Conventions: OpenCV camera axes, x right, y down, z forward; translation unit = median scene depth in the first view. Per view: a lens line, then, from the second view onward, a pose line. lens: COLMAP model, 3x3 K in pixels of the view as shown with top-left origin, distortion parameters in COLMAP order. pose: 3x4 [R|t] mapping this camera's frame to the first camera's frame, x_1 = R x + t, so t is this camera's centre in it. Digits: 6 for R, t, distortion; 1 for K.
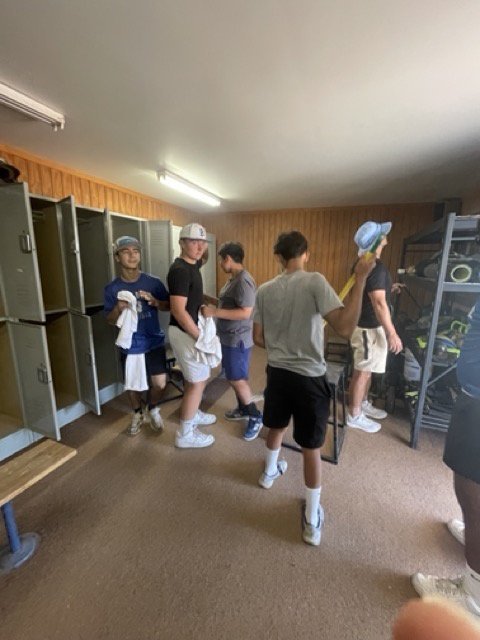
lens RADIAL K [[260.0, 0, 239.2], [0, 260.0, 319.0], [0, 0, 1]] dist [-0.019281, -0.000579]
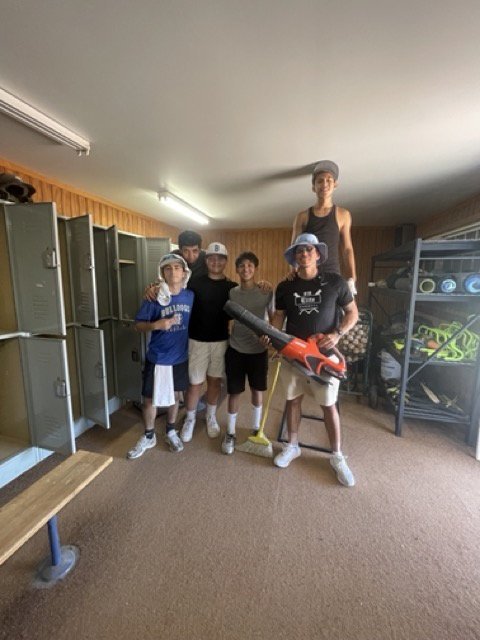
lens RADIAL K [[260.0, 0, 241.1], [0, 260.0, 317.7], [0, 0, 1]] dist [-0.019281, -0.000579]
pose [[0.991293, -0.021169, 0.129961, -0.168140], [0.028297, 0.998180, -0.053245, 0.012051], [-0.128597, 0.056459, 0.990088, -0.090109]]
